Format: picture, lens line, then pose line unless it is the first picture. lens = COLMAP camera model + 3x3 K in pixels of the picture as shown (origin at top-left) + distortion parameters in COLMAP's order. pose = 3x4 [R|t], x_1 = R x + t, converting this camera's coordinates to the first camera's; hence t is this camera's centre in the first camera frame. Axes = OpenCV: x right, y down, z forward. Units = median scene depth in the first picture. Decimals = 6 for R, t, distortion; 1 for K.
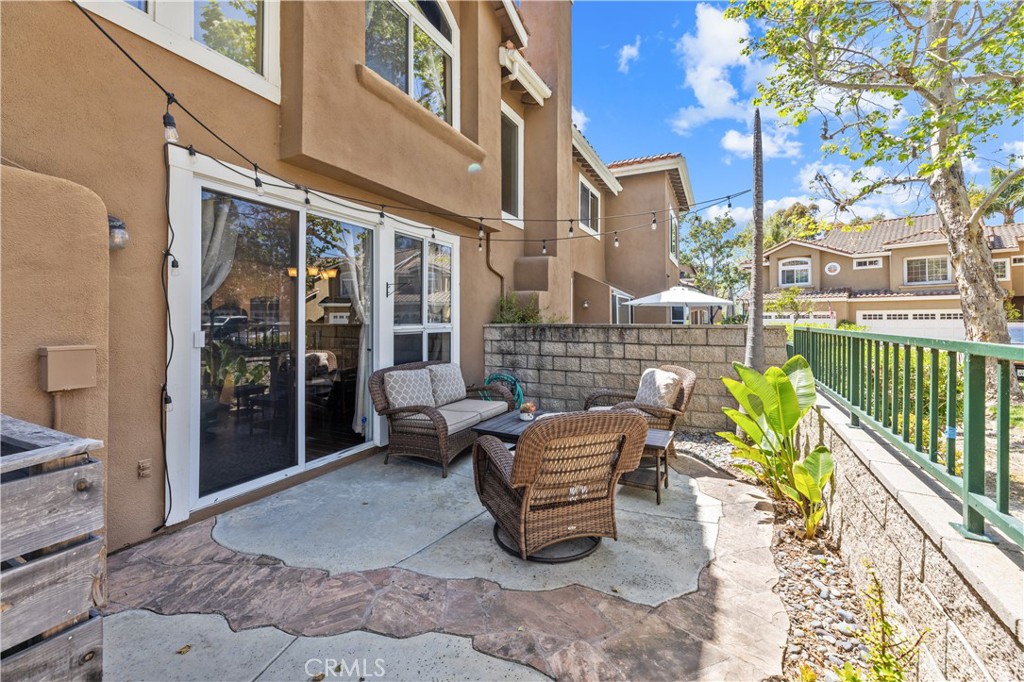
lens RADIAL K [[414.5, 0, 536.3], [0, 414.5, 322.8], [0, 0, 1]] dist [-0.001439, 0.000526]
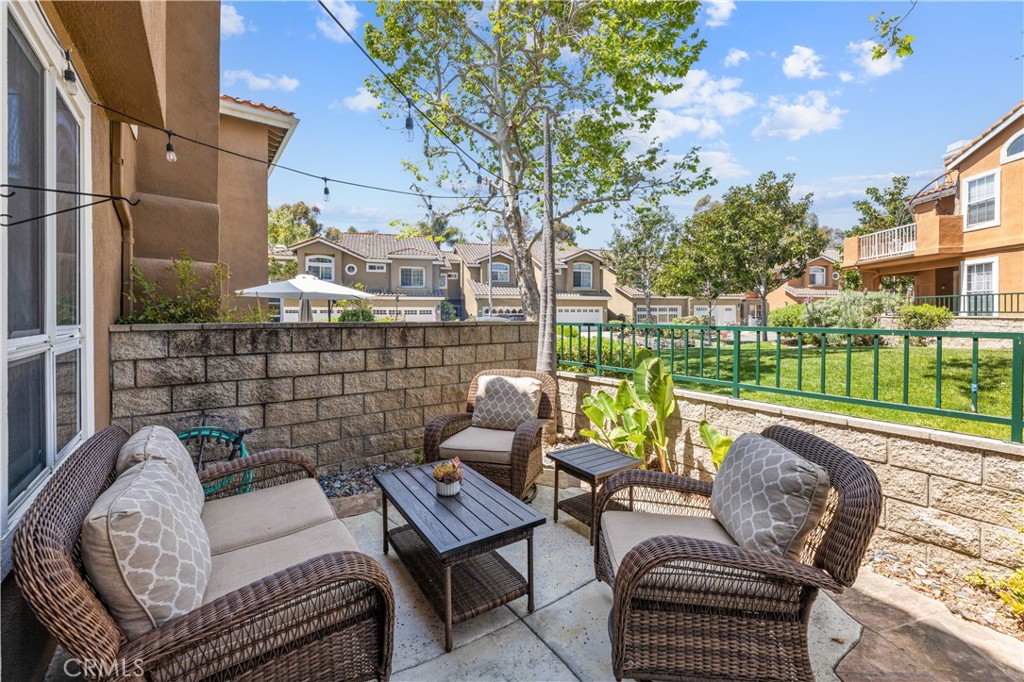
lens RADIAL K [[414.5, 0, 496.9], [0, 414.5, 321.4], [0, 0, 1]] dist [-0.001439, 0.000526]
pose [[0.488429, -0.011935, 0.872522, -0.335439], [0.002665, 0.999922, 0.012186, -0.005893], [-0.872600, -0.003627, 0.488422, 0.457785]]
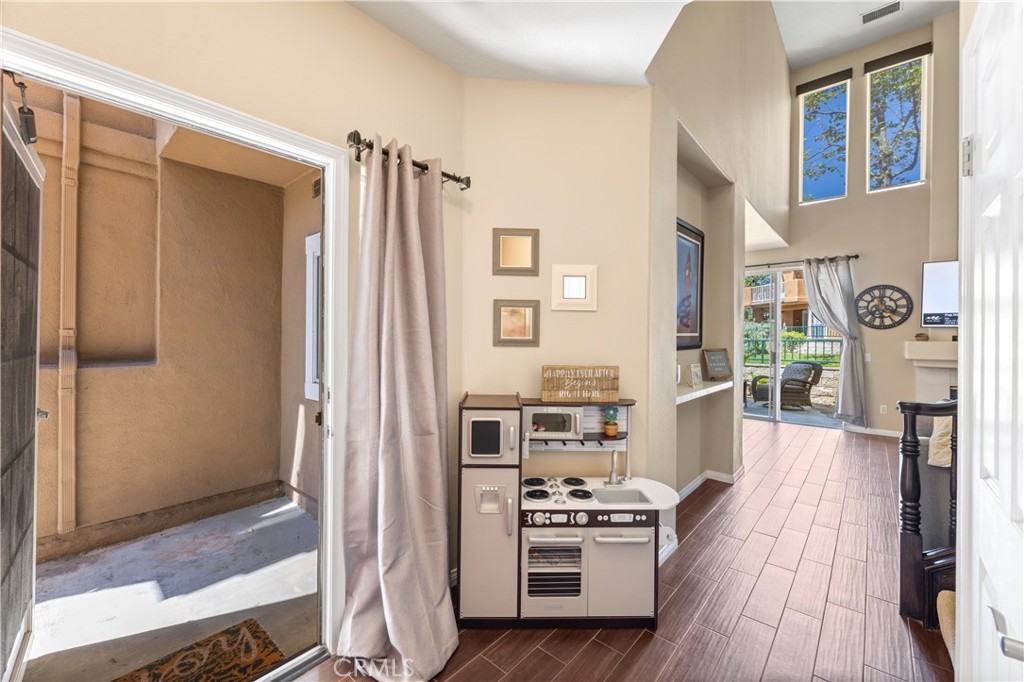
lens RADIAL K [[414.5, 0, 514.6], [0, 414.5, 337.3], [0, 0, 1]] dist [-0.001439, 0.000526]
pose [[0.259027, 0.002777, 0.965866, -1.590765], [-0.005856, 0.999982, -0.001305, 0.010555], [-0.965852, -0.005318, 0.259038, 1.002024]]
